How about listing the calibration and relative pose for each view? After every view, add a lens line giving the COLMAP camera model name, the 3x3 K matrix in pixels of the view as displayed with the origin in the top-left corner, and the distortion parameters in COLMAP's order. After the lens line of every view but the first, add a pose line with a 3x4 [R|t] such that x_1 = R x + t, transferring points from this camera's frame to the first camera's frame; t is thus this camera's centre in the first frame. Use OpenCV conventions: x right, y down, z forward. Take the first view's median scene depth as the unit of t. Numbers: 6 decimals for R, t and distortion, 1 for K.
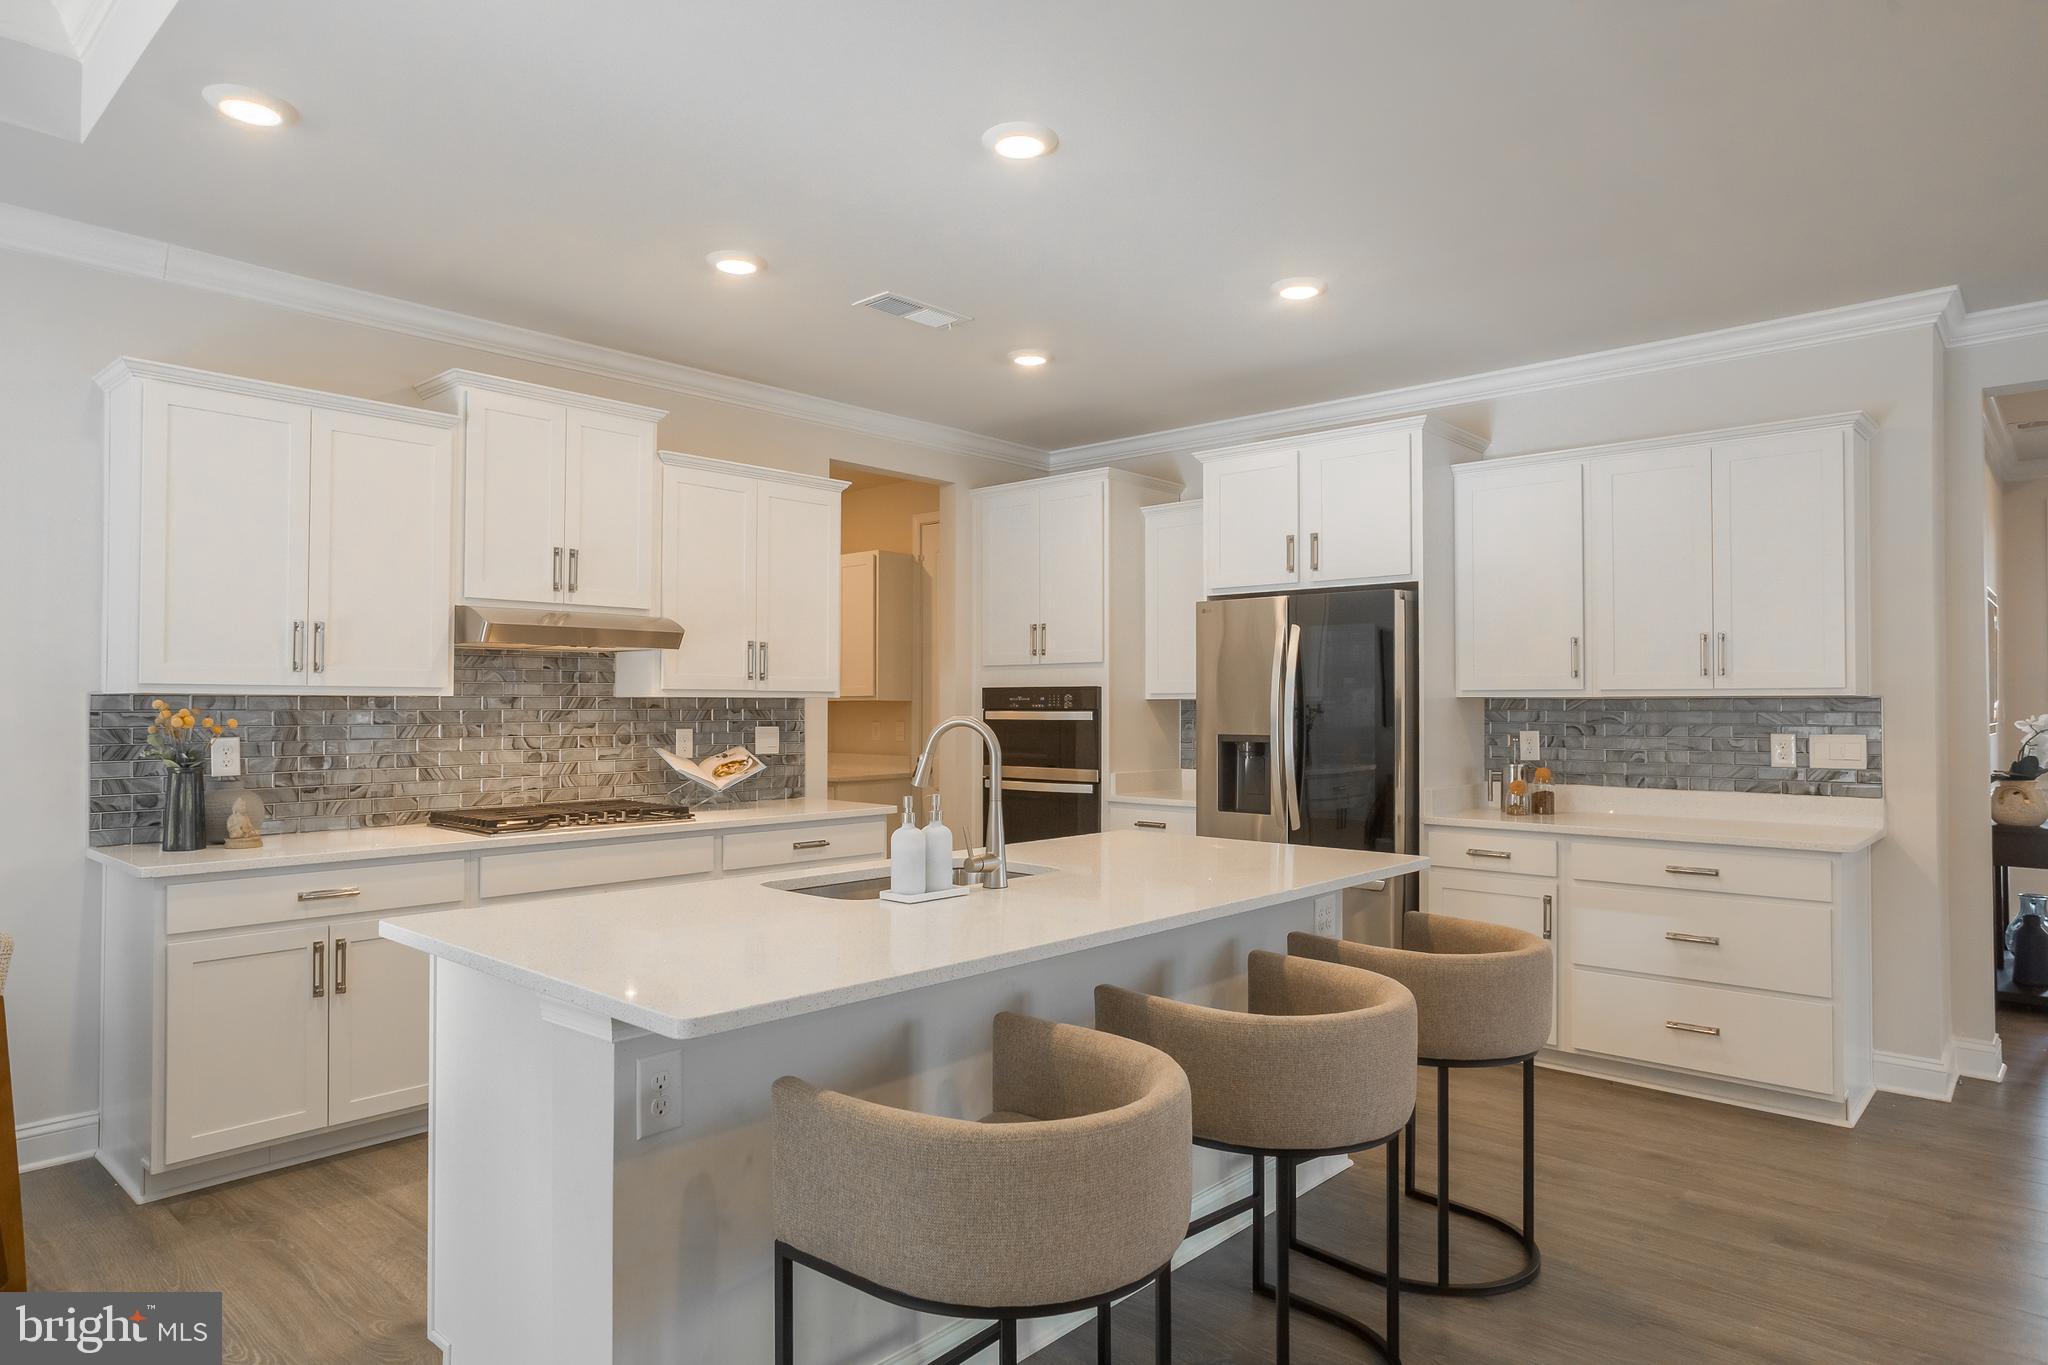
lens RADIAL K [[1253.1, 0, 1025.9], [0, 1253.1, 666.1], [0, 0, 1]] dist [0.026979, 0.000075]
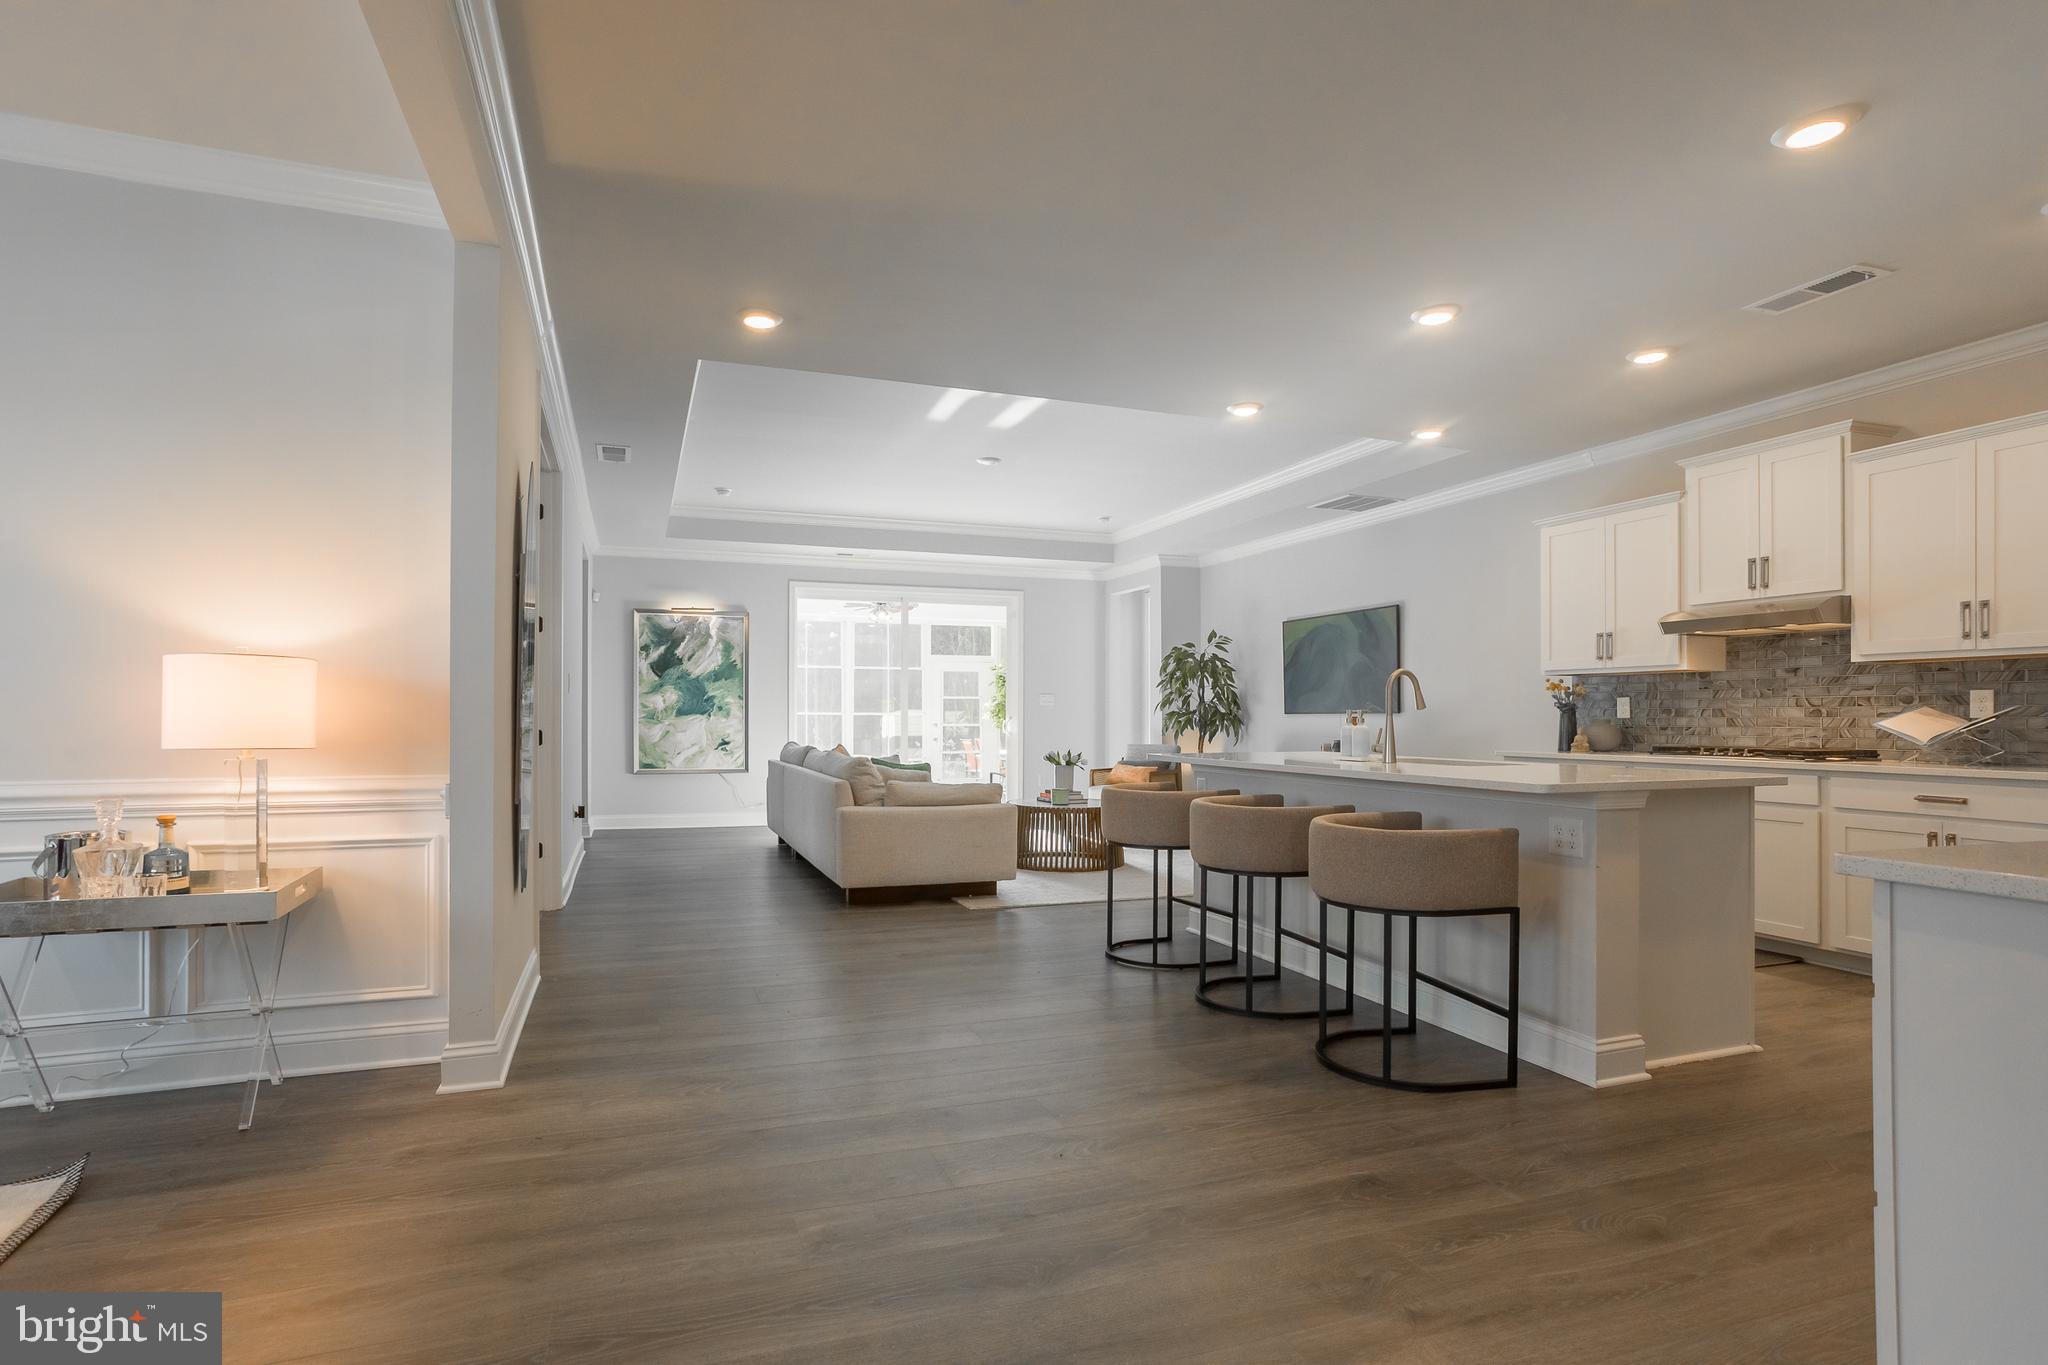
lens RADIAL K [[1008.0, 0, 1032.7], [0, 1008.0, 716.7], [0, 0, 1]] dist [-0.046887, 0.031042]
pose [[-0.421291, -0.003942, -0.906917, 0.892721], [0.026353, 0.999515, -0.016586, 0.072292], [0.906543, -0.030888, -0.420982, 0.696187]]
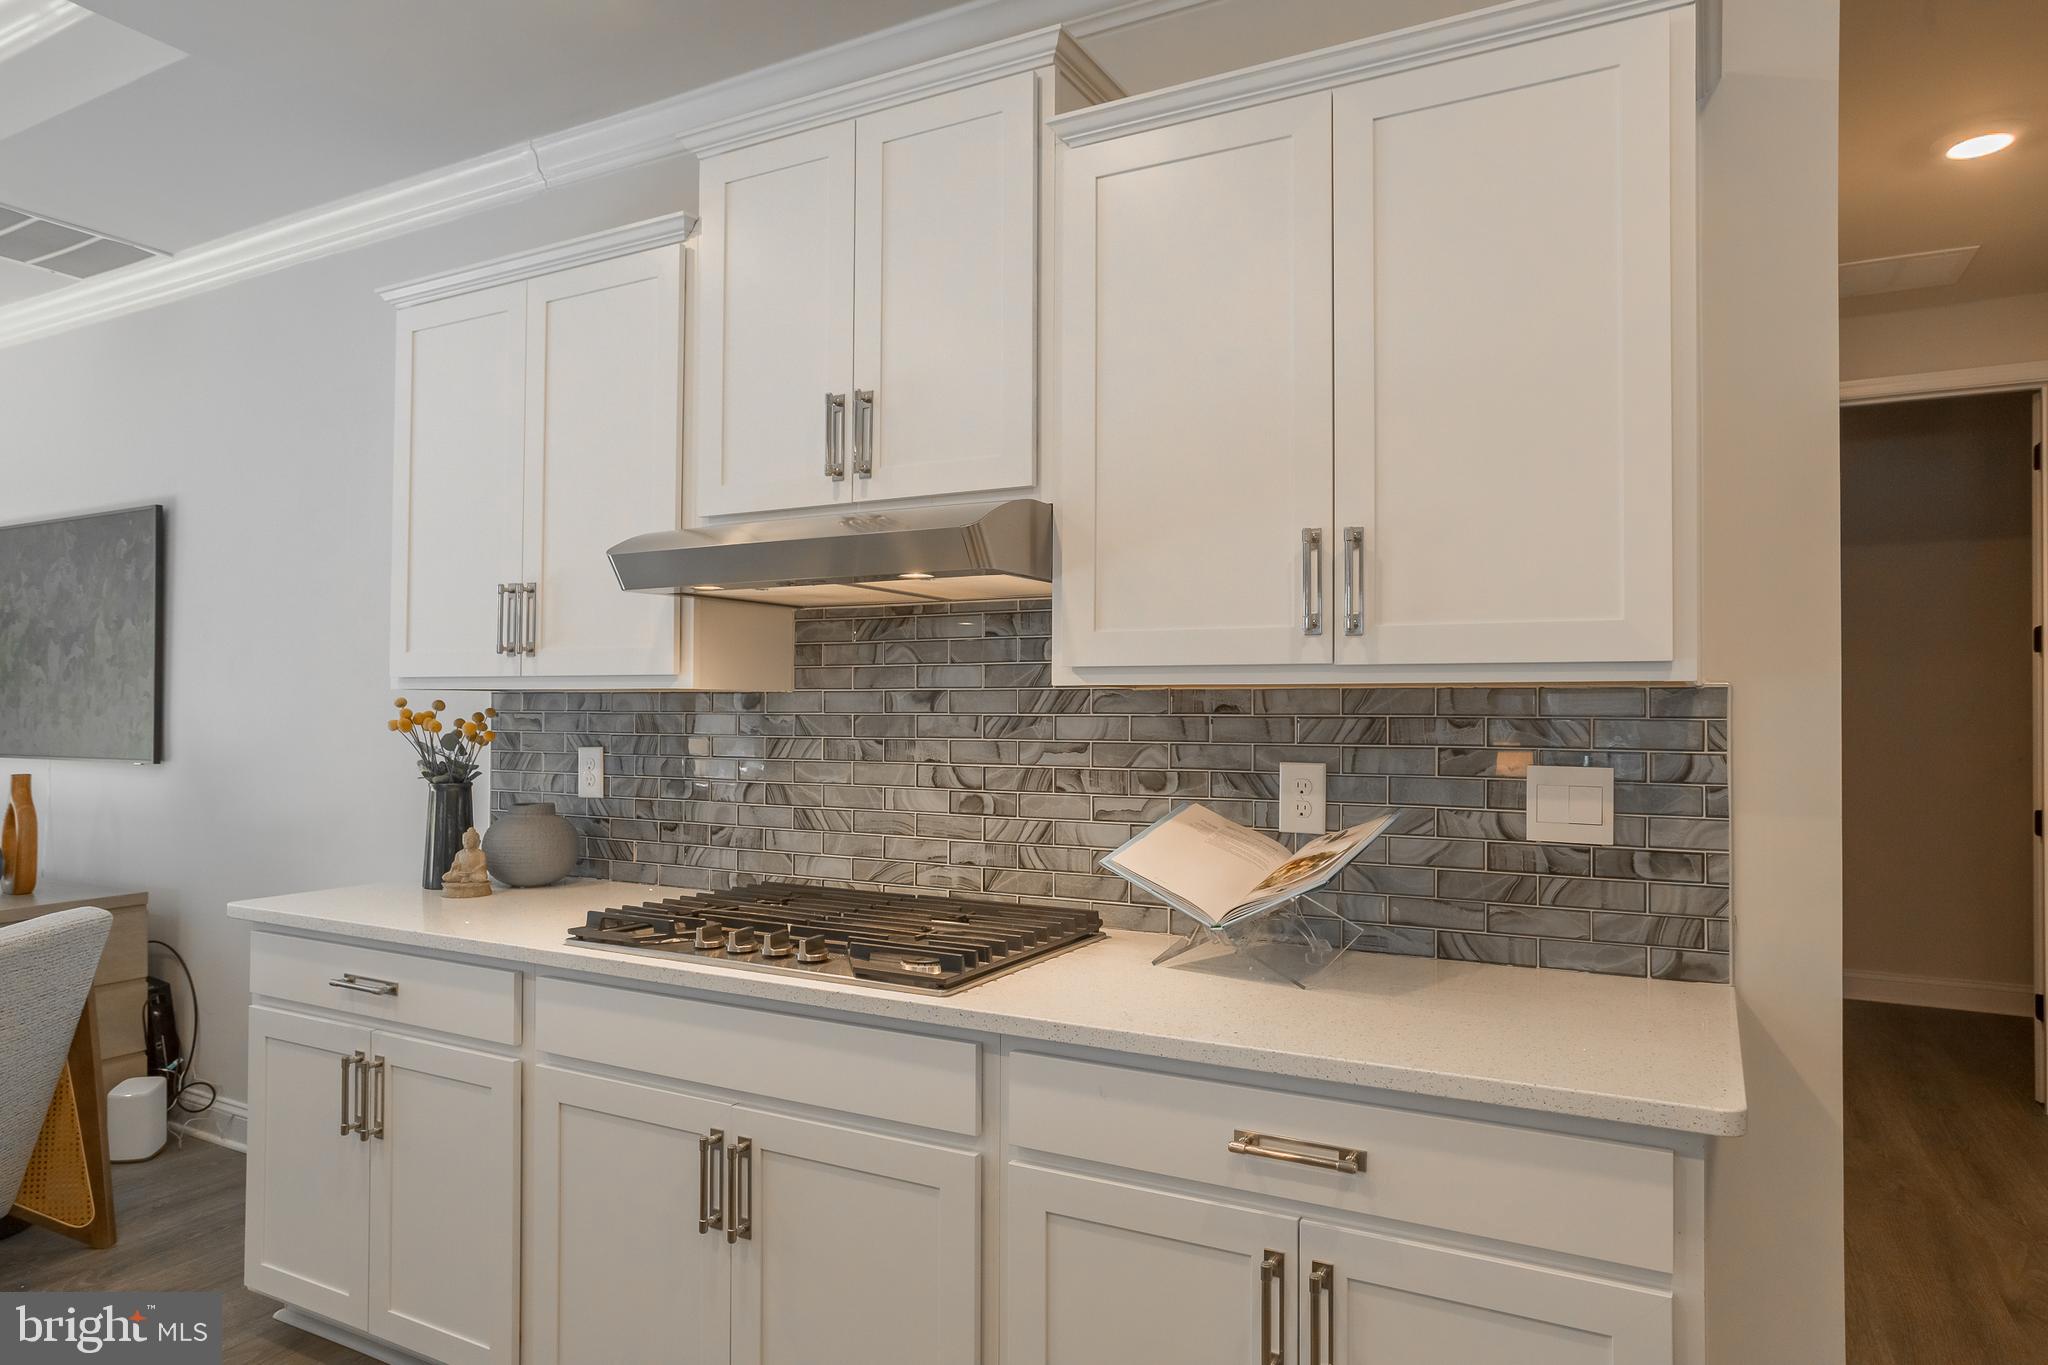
lens RADIAL K [[1299.6, 0, 864.2], [0, 1299.6, 693.9], [0, 0, 1]] dist [-0.001165, 0.000045]
pose [[0.175549, -0.013360, -0.984380, 0.140973], [0.026818, 0.999602, -0.008784, 0.029767], [0.984105, -0.024857, 0.175837, 0.862331]]
